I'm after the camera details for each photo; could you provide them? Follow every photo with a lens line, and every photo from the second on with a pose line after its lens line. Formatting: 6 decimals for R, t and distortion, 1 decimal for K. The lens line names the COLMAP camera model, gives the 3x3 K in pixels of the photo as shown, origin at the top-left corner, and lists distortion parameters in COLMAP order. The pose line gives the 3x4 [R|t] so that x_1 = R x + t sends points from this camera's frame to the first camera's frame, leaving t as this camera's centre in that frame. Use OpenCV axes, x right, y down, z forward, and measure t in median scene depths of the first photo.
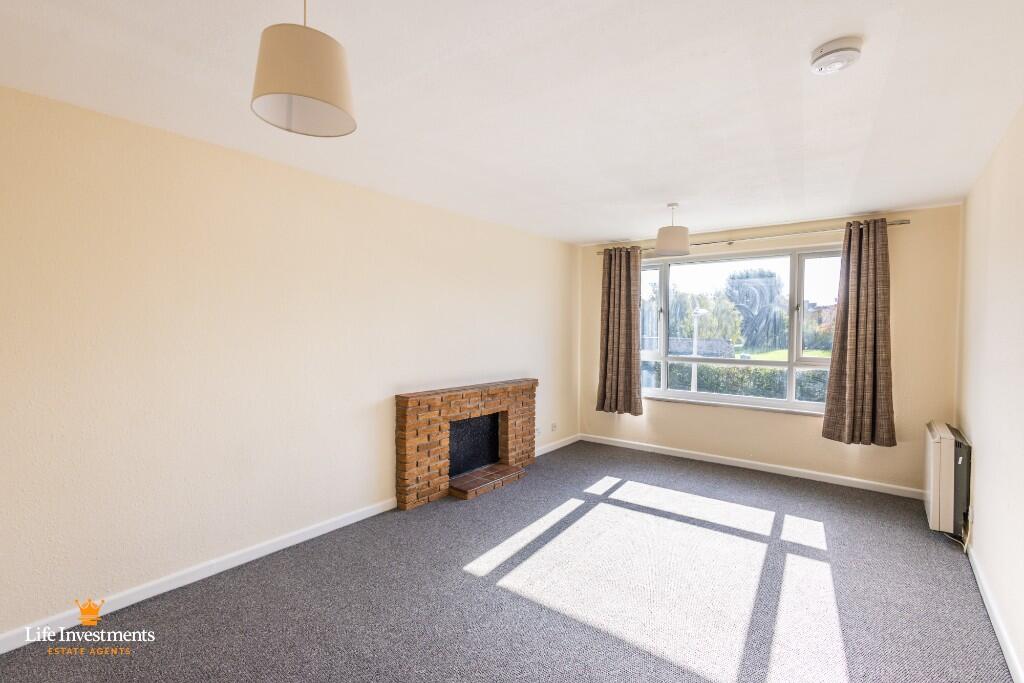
lens RADIAL K [[462.6, 0, 513.2], [0, 462.6, 340.1], [0, 0, 1]] dist [0.002519, -0.000189]
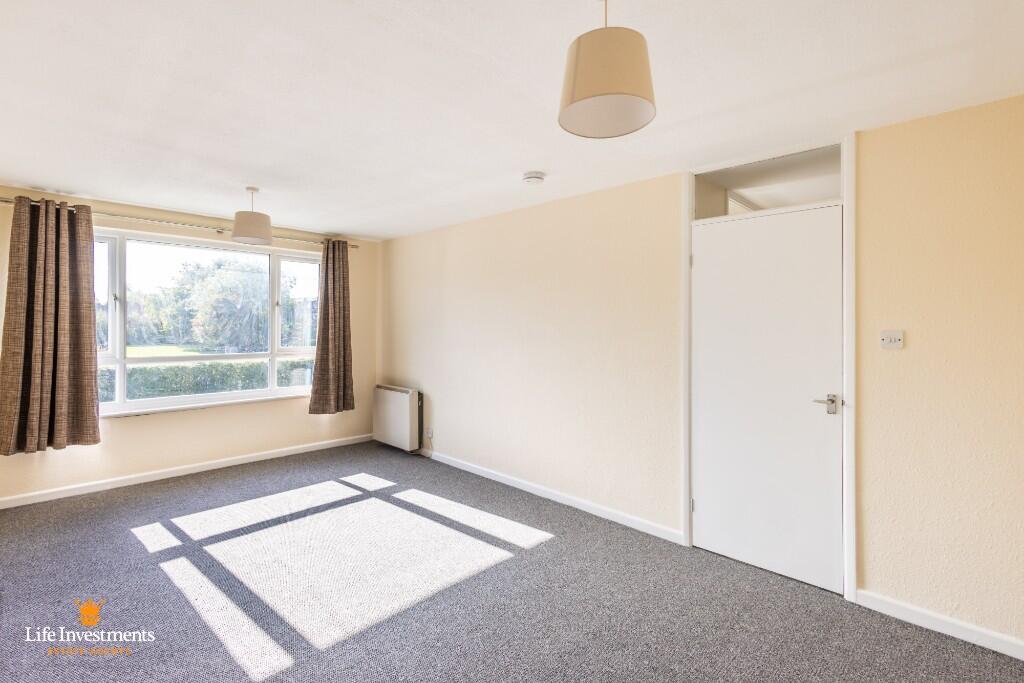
lens RADIAL K [[462.6, 0, 514.3], [0, 462.6, 322.4], [0, 0, 1]] dist [0.002519, -0.000189]
pose [[0.122431, -0.000978, 0.992477, -0.457925], [0.021988, 0.999757, -0.001728, -0.011772], [-0.992233, 0.022034, 0.122422, 0.336424]]
